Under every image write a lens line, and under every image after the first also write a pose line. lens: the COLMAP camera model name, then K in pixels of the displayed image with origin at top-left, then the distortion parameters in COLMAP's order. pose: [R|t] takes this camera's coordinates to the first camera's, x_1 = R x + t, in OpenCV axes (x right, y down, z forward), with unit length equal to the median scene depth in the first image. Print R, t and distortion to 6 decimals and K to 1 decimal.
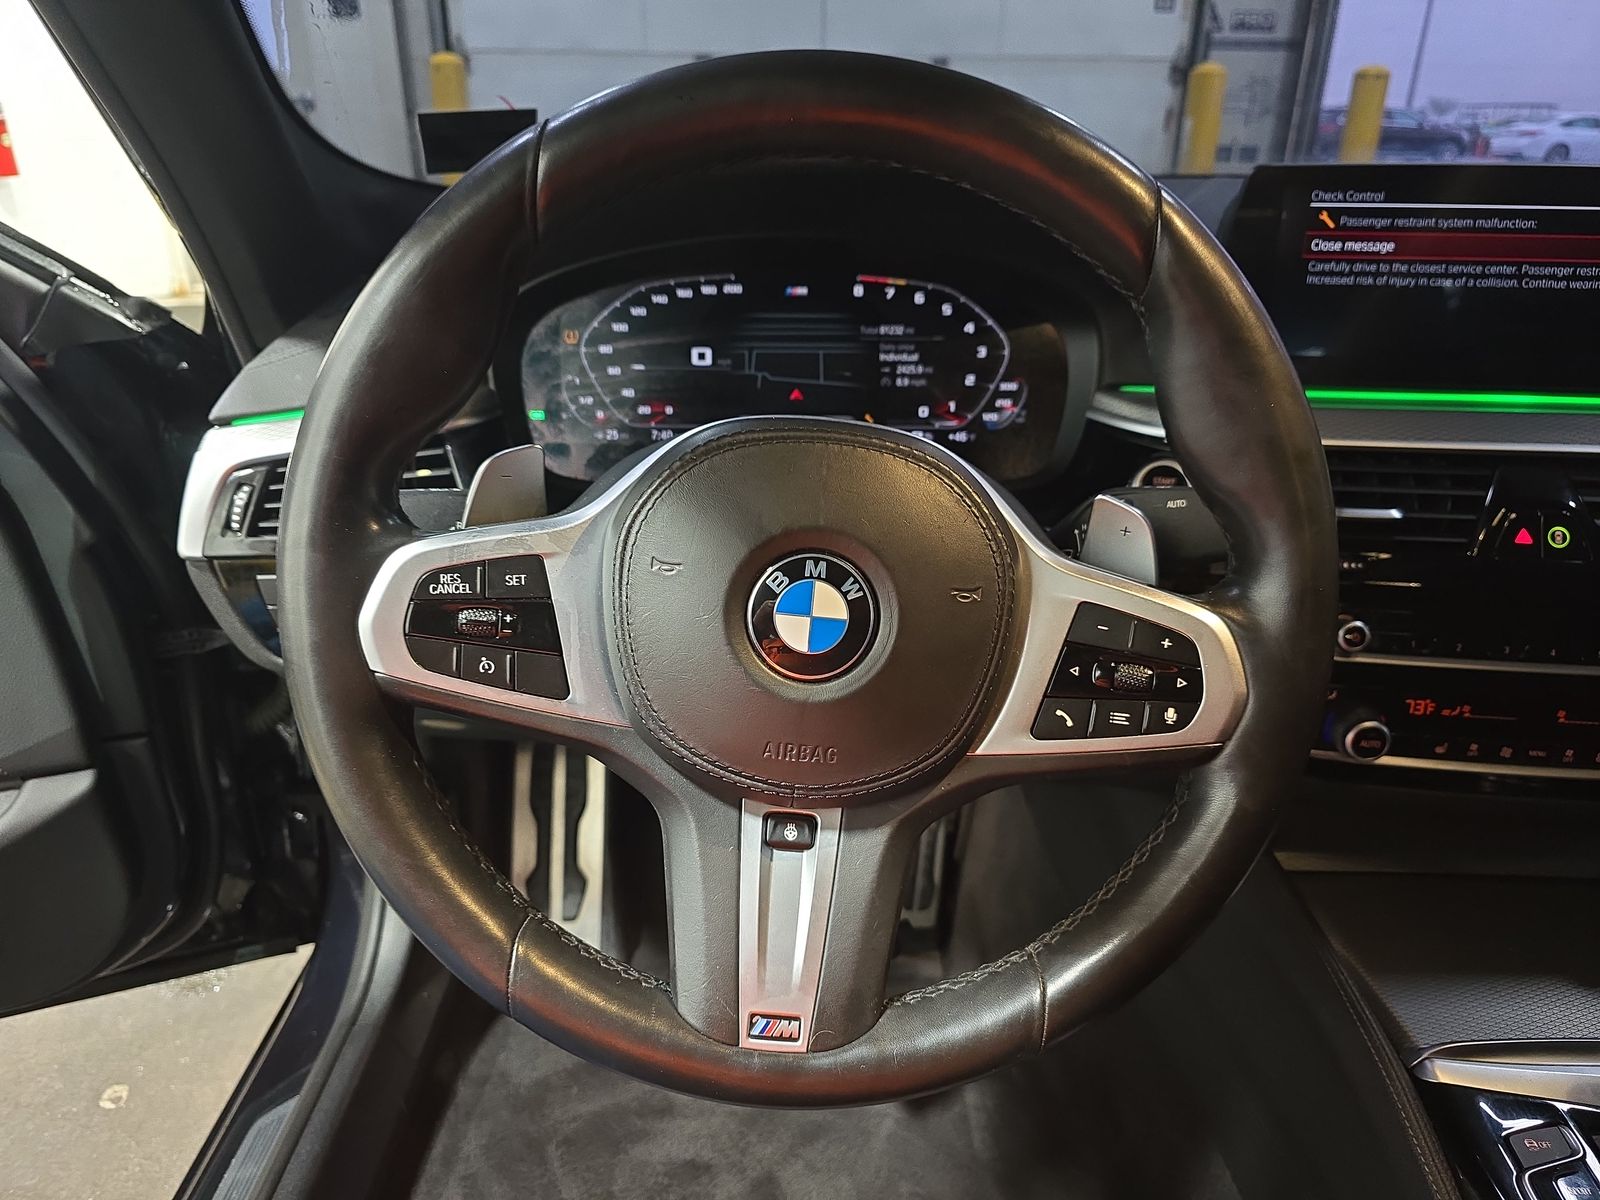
lens RADIAL K [[1094.1, 0, 804.3], [0, 1094.1, 625.0], [0, 0, 1]] dist [0.035967, -0.050935]
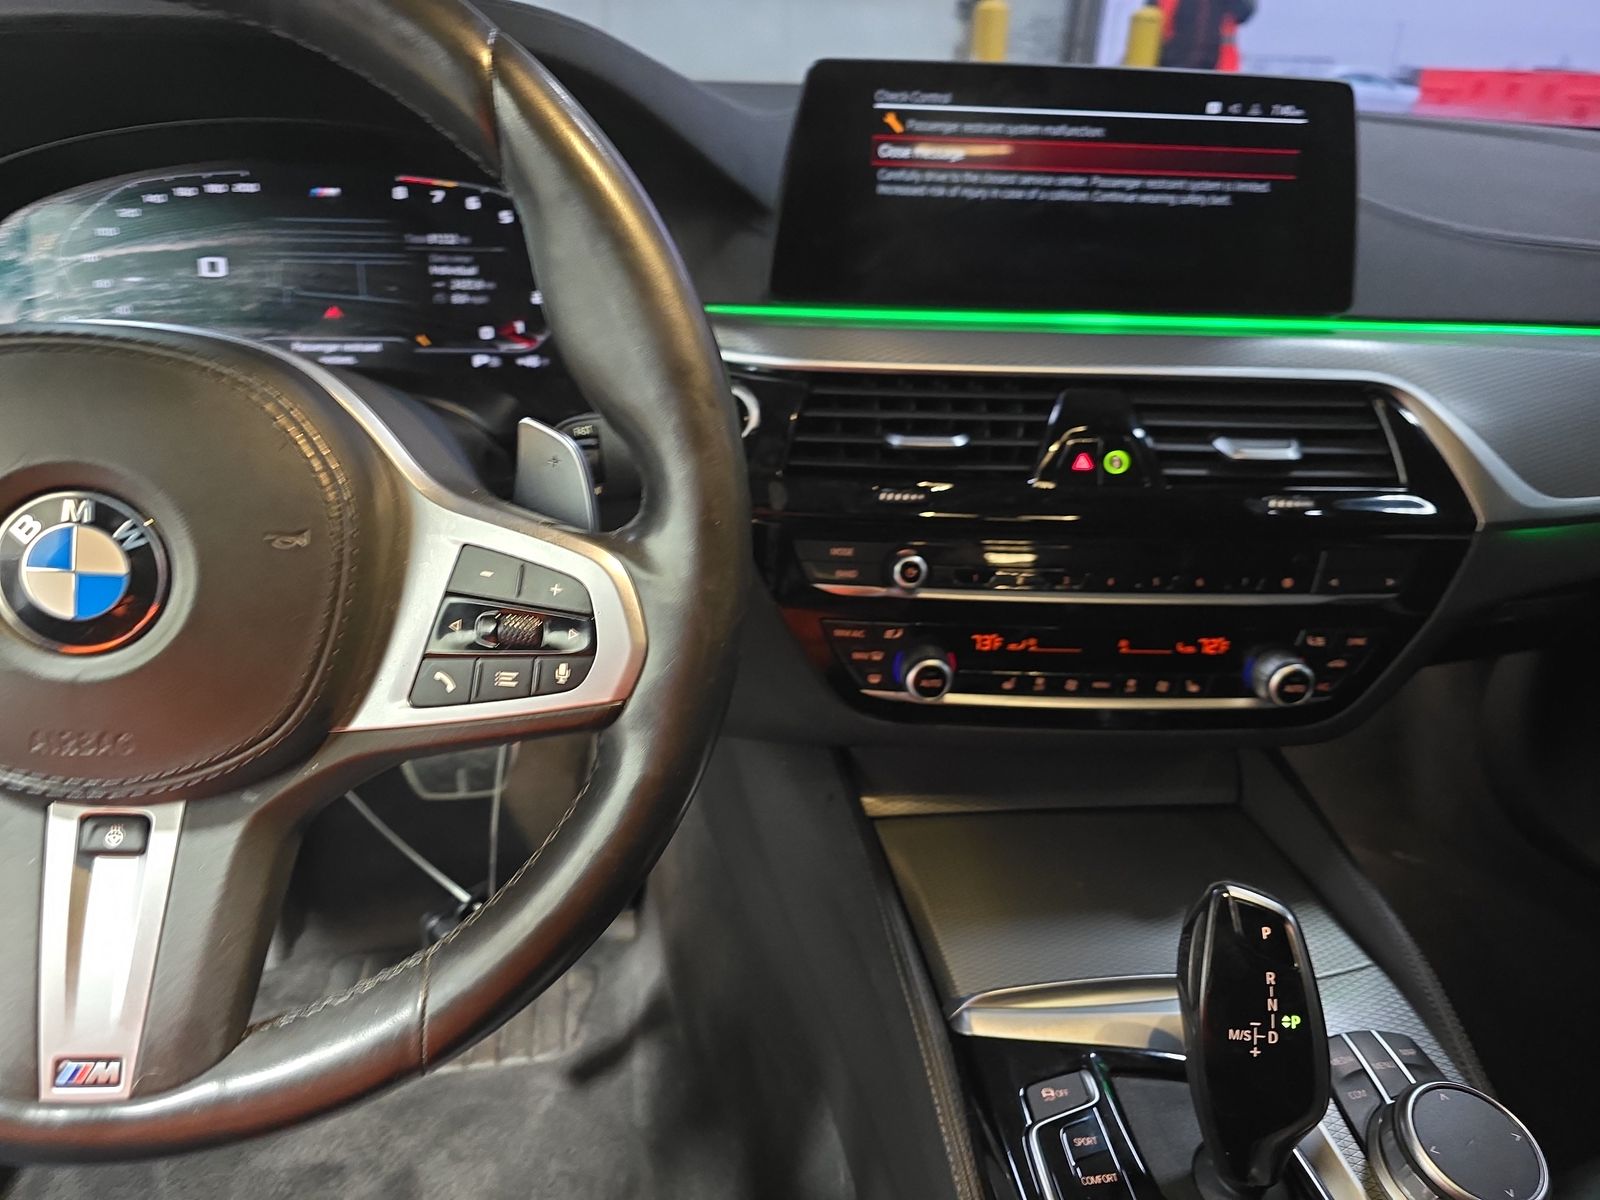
lens RADIAL K [[1094.1, 0, 804.3], [0, 1094.1, 625.0], [0, 0, 1]] dist [0.035967, -0.050935]
pose [[0.987577, -0.039497, 0.152093, 0.241687], [0.031700, 0.998073, 0.053351, 0.002988], [-0.153907, -0.047867, 0.986925, 0.074532]]
